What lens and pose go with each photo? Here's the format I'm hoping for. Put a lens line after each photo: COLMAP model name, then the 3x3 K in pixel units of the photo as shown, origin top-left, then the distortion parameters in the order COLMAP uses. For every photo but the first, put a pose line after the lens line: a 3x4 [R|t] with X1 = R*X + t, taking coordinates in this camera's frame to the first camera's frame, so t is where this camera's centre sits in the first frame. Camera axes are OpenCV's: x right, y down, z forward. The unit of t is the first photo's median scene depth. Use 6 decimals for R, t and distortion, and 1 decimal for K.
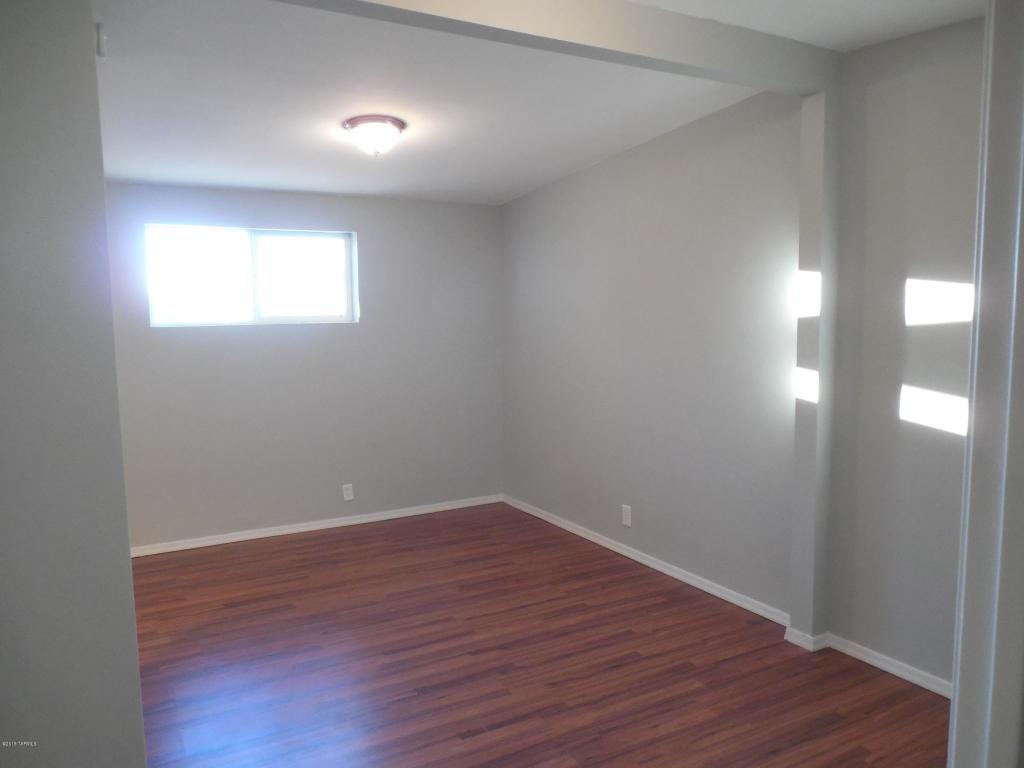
lens RADIAL K [[772.1, 0, 515.5], [0, 772.1, 382.8], [0, 0, 1]] dist [0.029429, -0.030093]
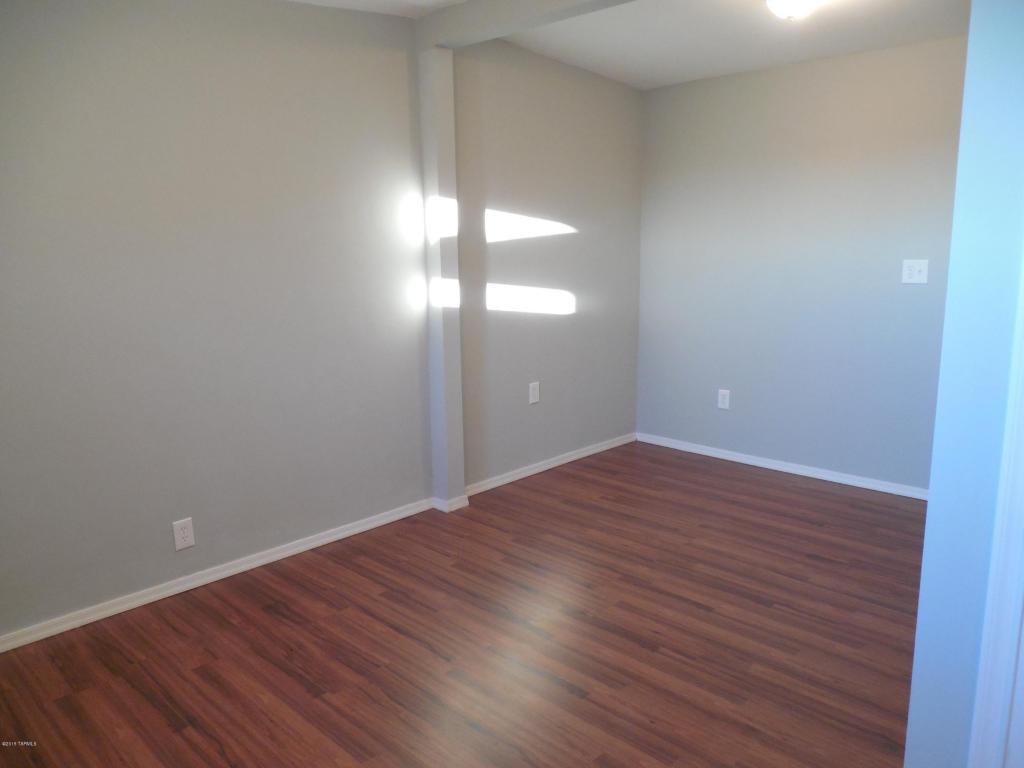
lens RADIAL K [[772.1, 0, 516.1], [0, 772.1, 387.5], [0, 0, 1]] dist [0.029429, -0.030093]
pose [[-0.266566, -0.163928, 0.949774, -0.753890], [0.117802, 0.972500, 0.200913, -0.079500], [-0.956590, 0.165441, -0.239925, 1.126059]]
